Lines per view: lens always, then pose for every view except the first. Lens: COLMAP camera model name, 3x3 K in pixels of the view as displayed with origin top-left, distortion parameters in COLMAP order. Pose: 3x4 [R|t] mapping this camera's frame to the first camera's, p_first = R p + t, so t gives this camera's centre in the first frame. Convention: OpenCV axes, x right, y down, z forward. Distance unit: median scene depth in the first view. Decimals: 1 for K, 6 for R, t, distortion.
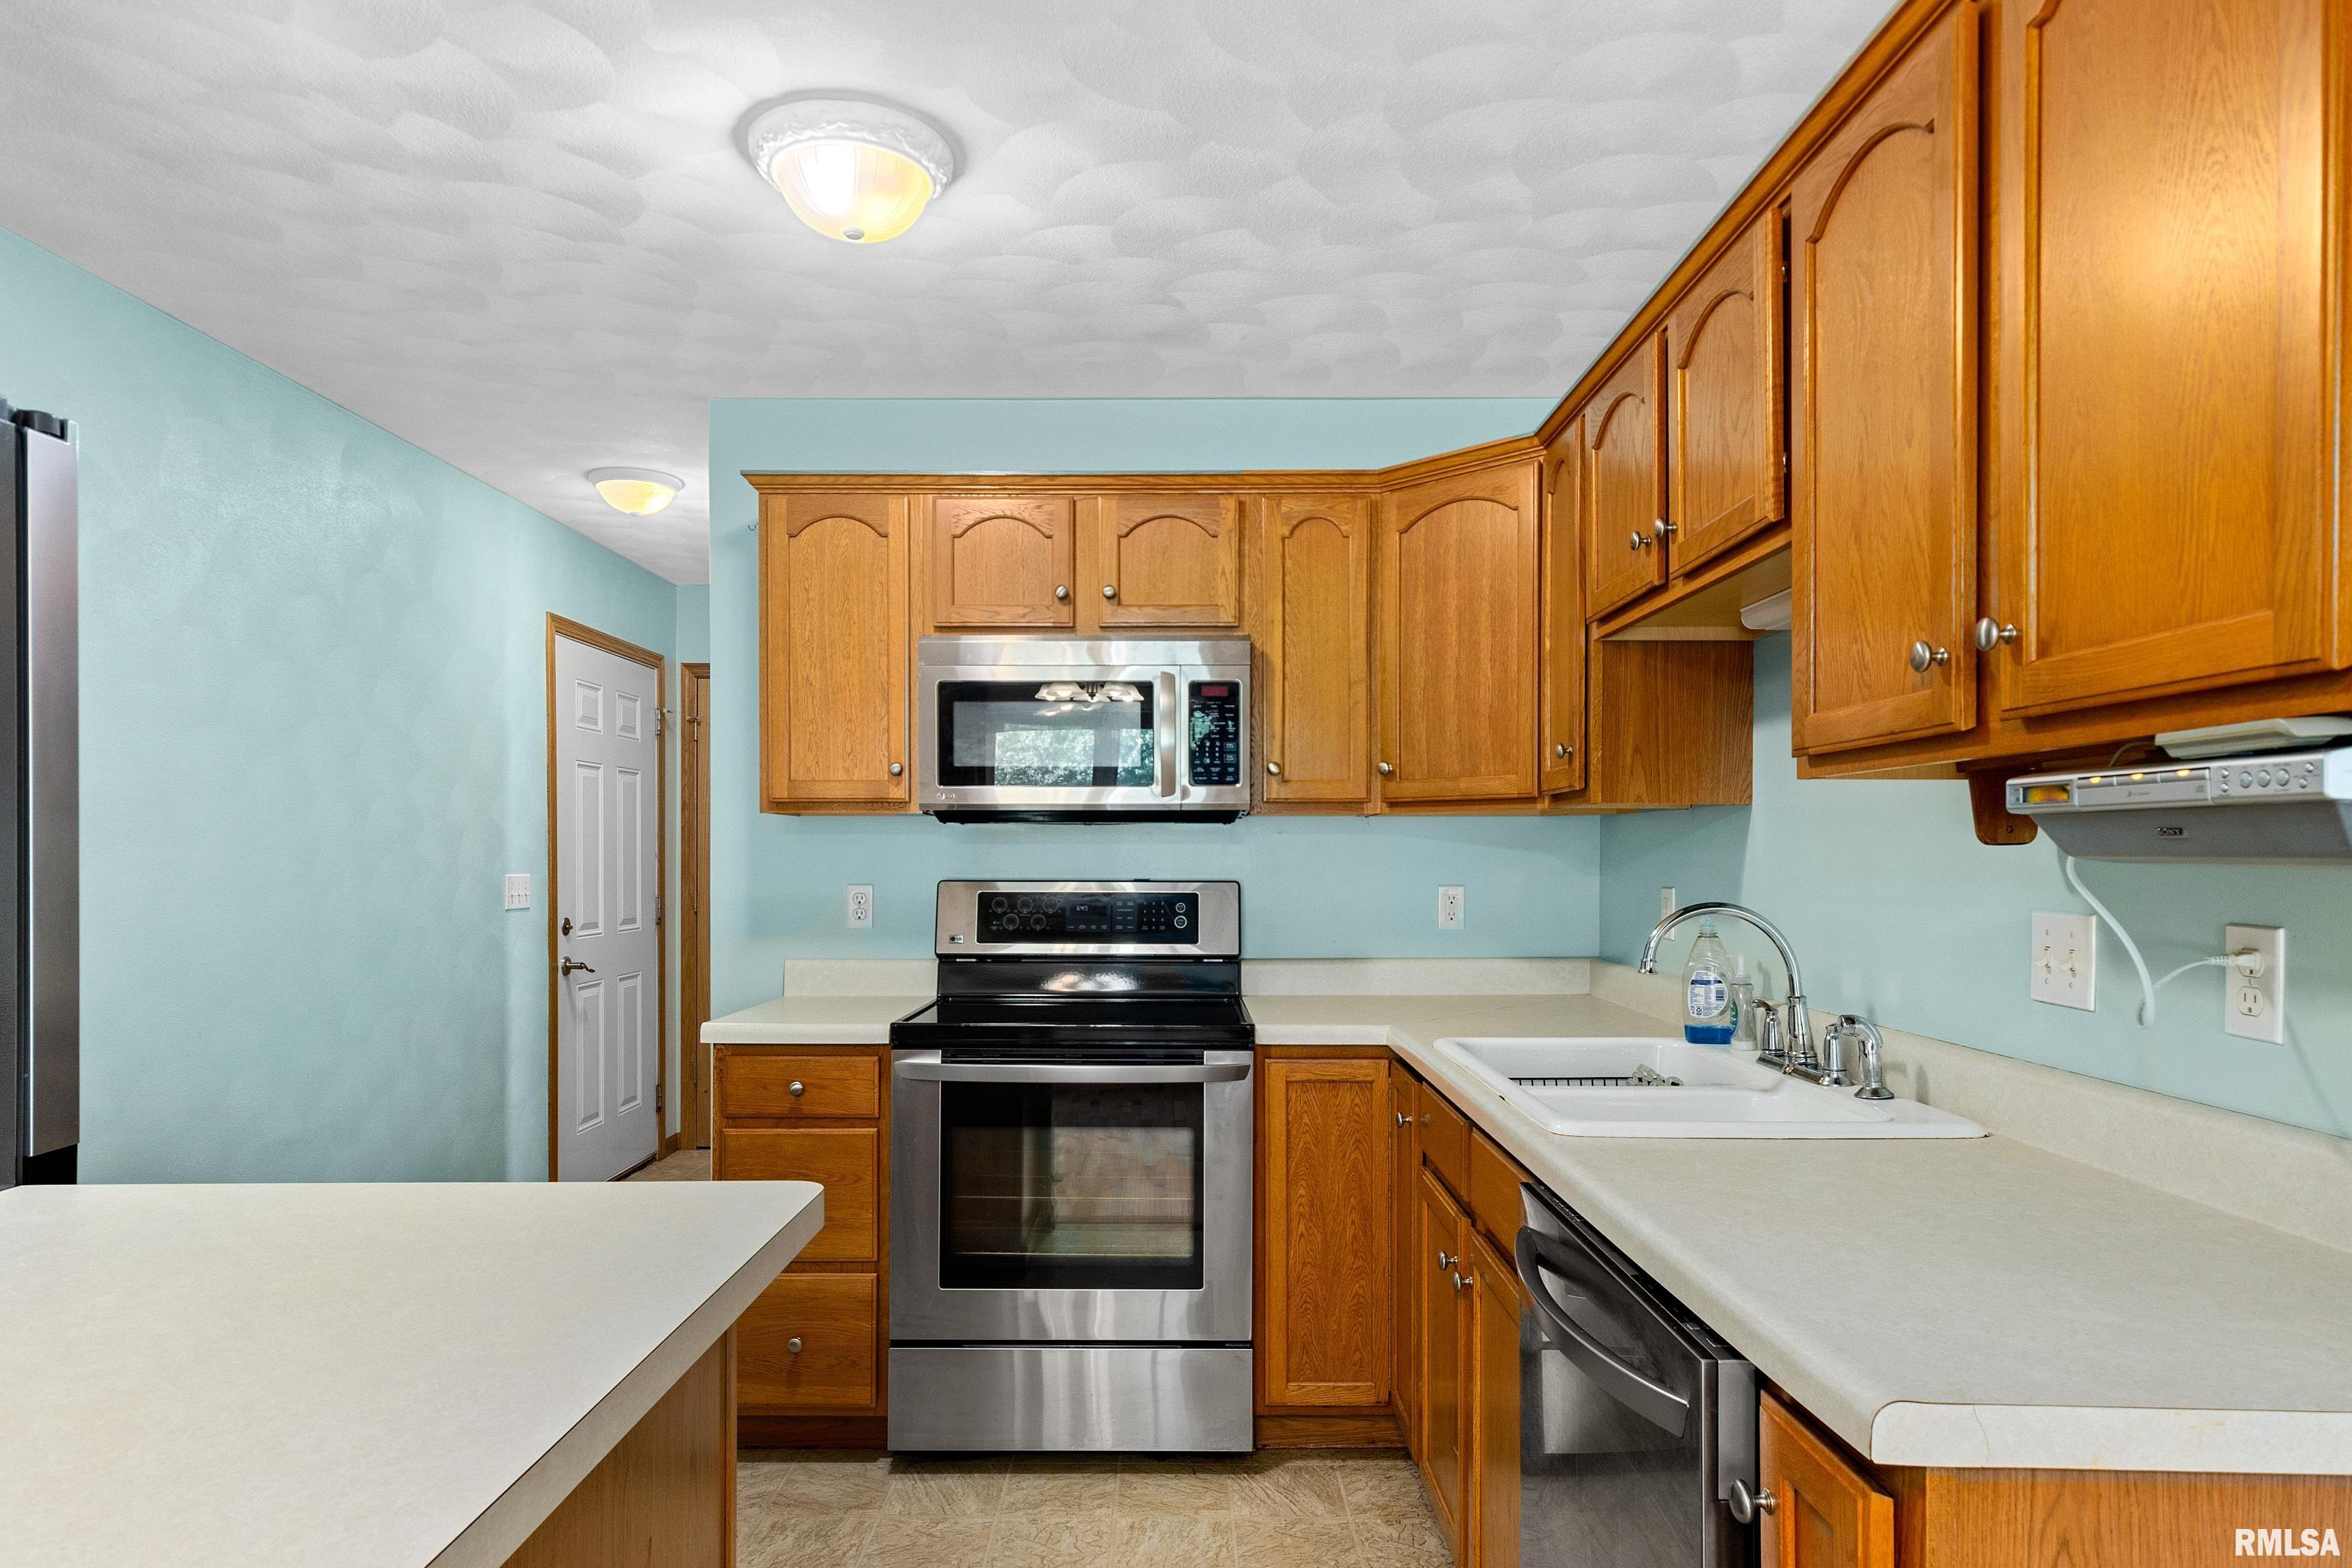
lens RADIAL K [[1292.5, 0, 1165.8], [0, 1292.5, 864.2], [0, 0, 1]] dist [0.007883, 0.000414]
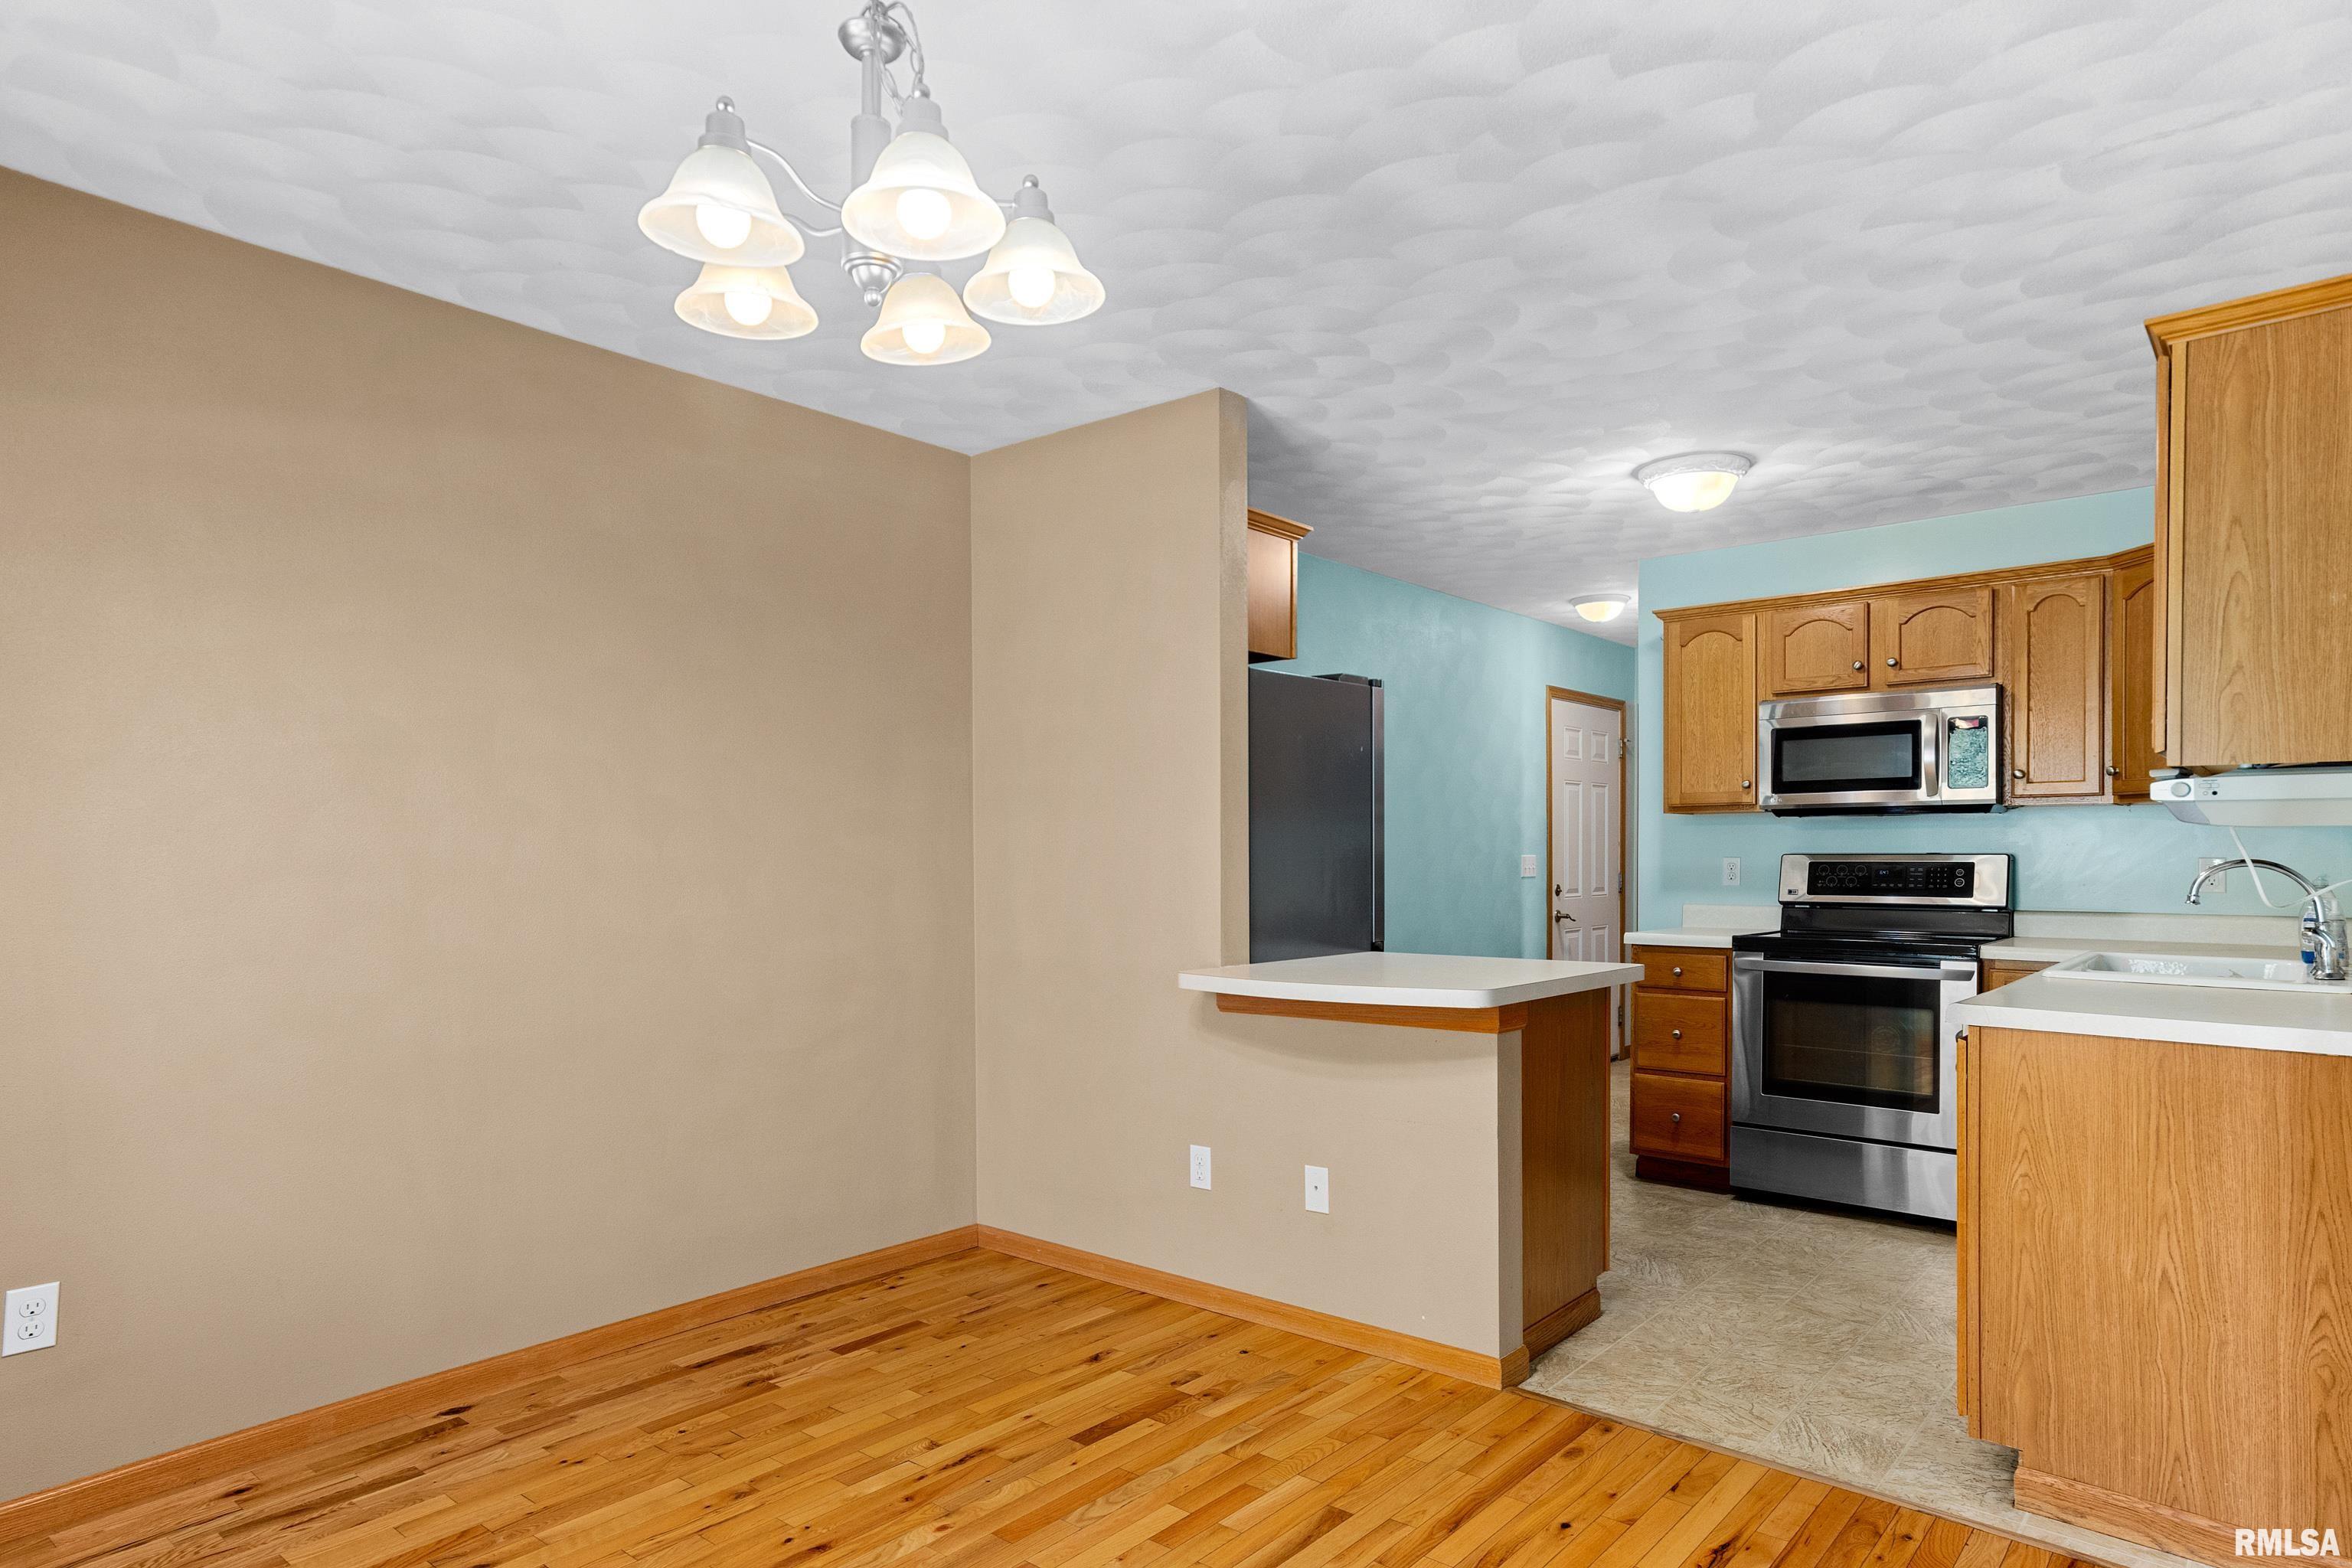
lens RADIAL K [[1292.5, 0, 1165.8], [0, 1292.5, 864.2], [0, 0, 1]] dist [0.007883, 0.000414]
pose [[0.741322, 0.002833, -0.671144, 0.340634], [-0.001939, 0.999996, 0.002079, 0.024549], [0.671147, -0.000239, 0.741324, -0.688722]]
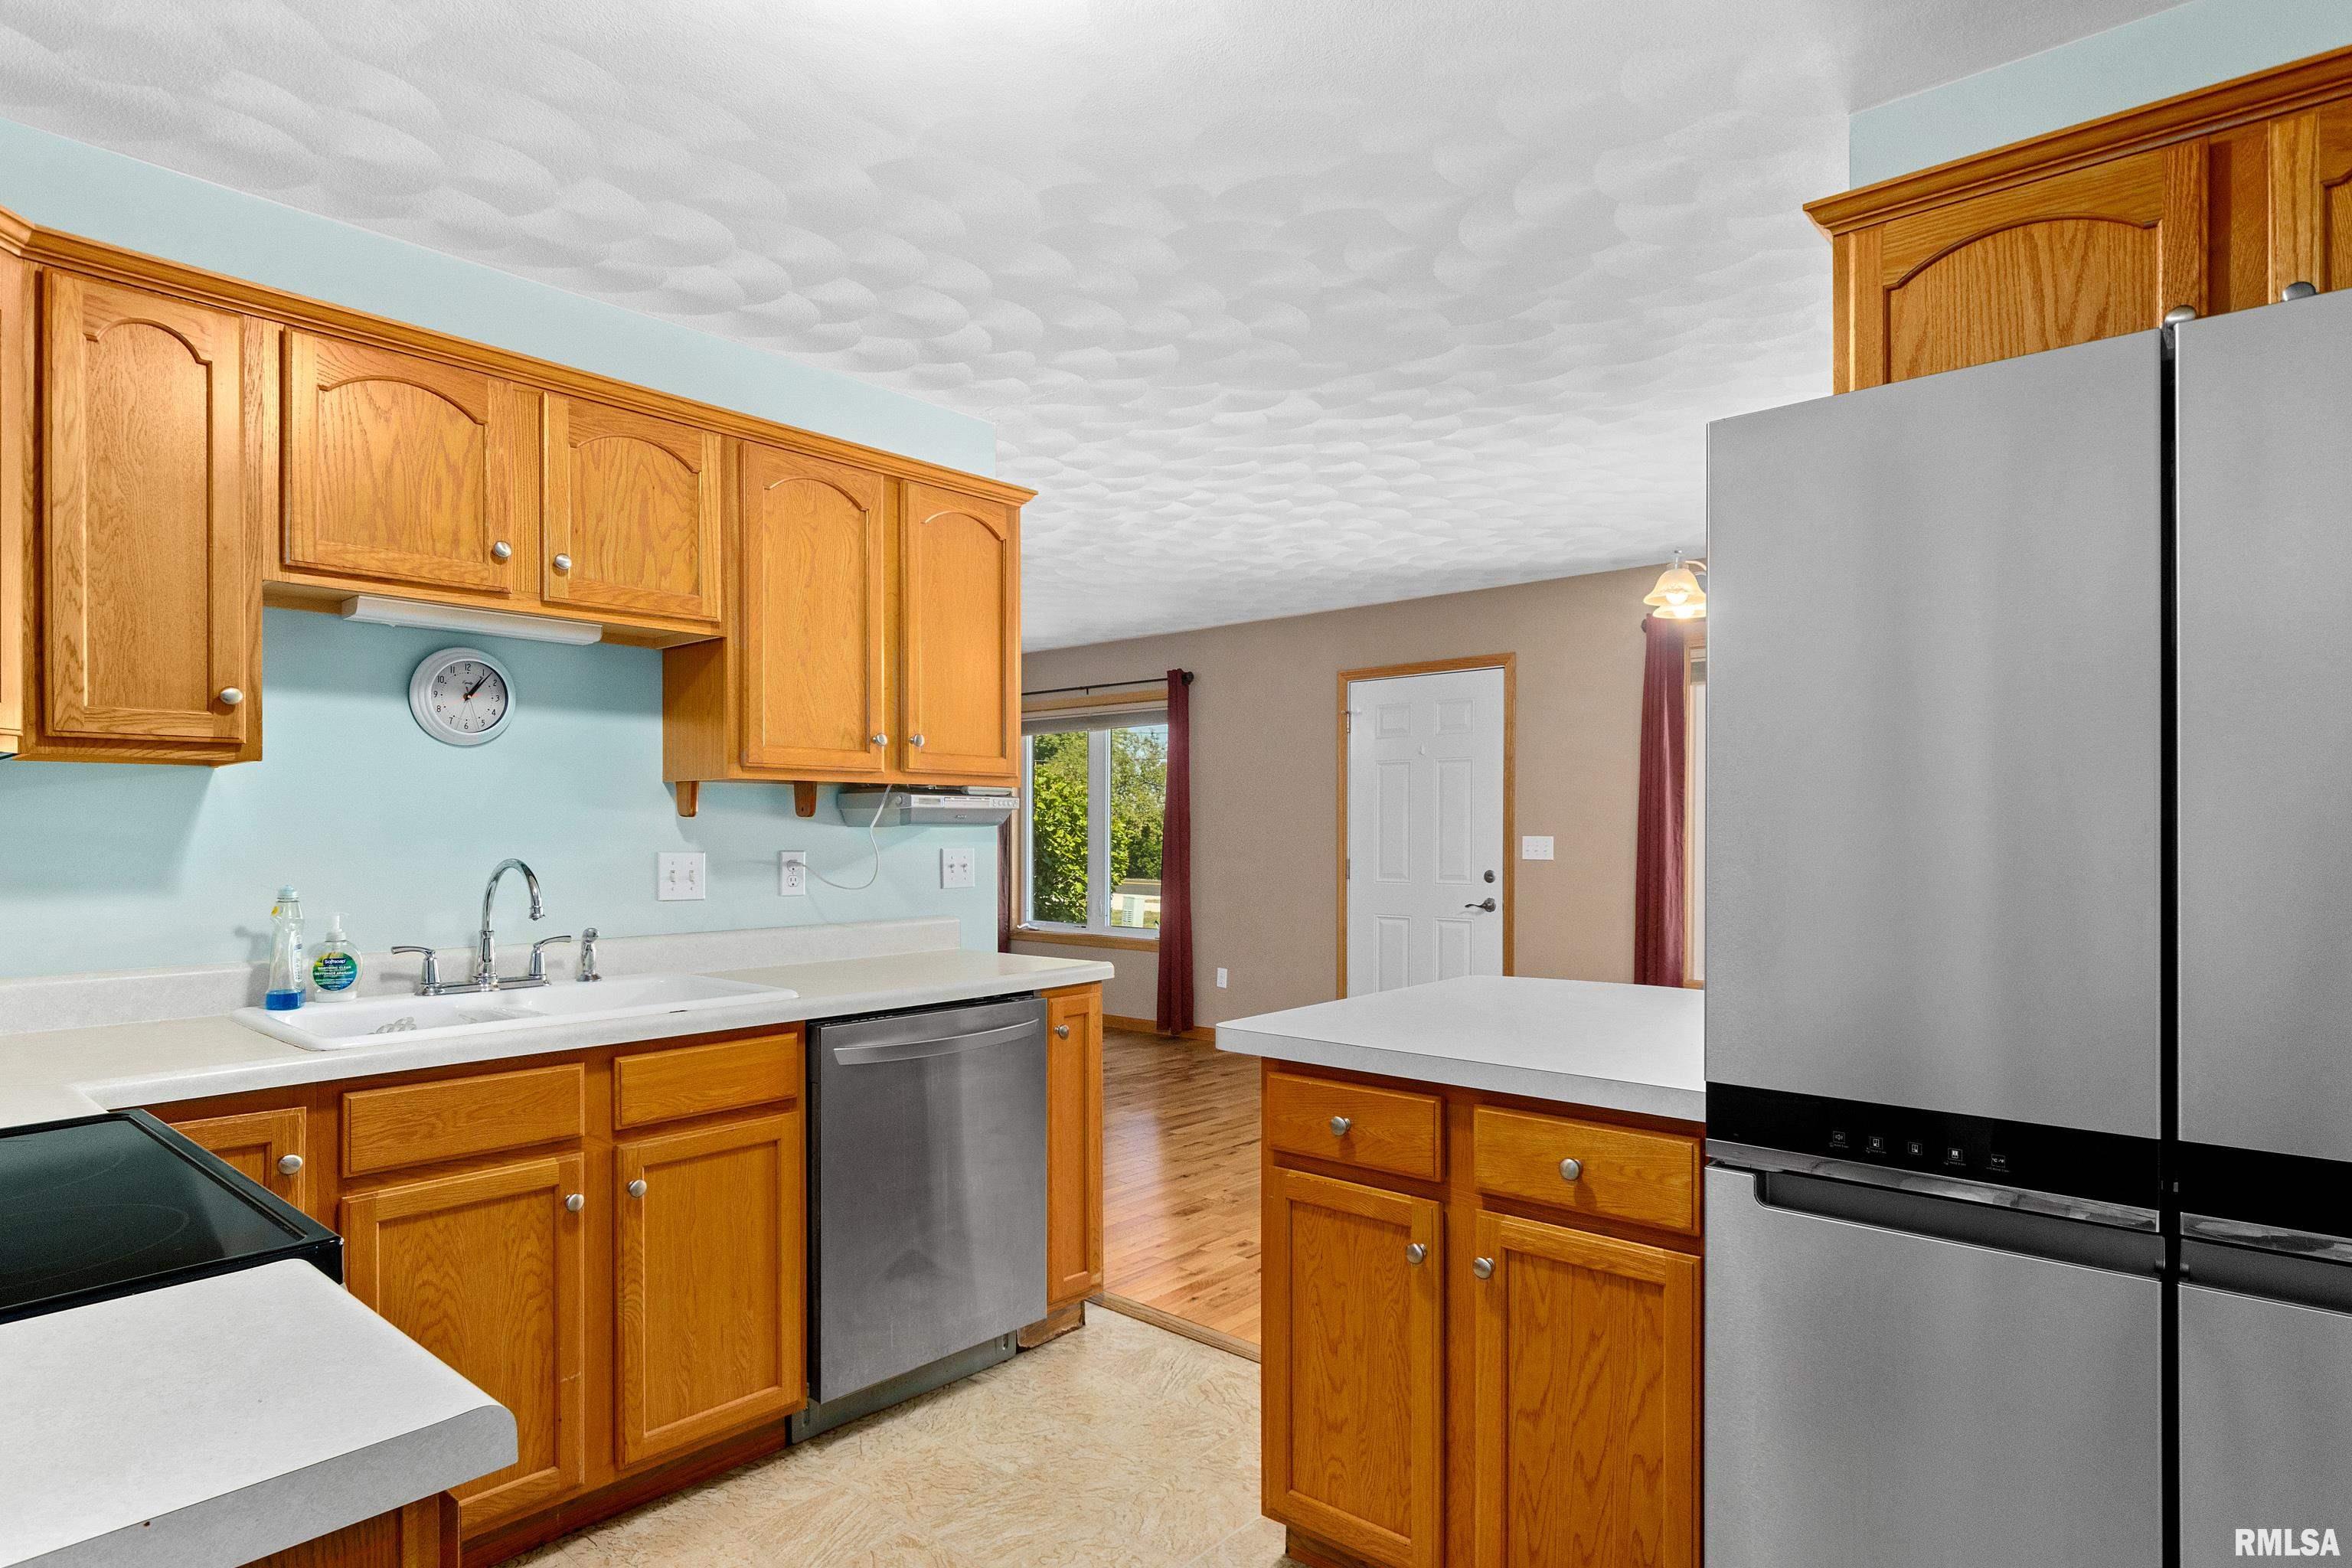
lens RADIAL K [[1266.4, 0, 1177.9], [0, 1266.4, 829.6], [0, 0, 1]] dist [0.003256, -0.037580]
pose [[-0.746262, -0.002254, 0.665649, -0.575173], [0.001755, 0.999984, 0.005354, -0.002660], [-0.665650, 0.005164, -0.746246, 0.988222]]
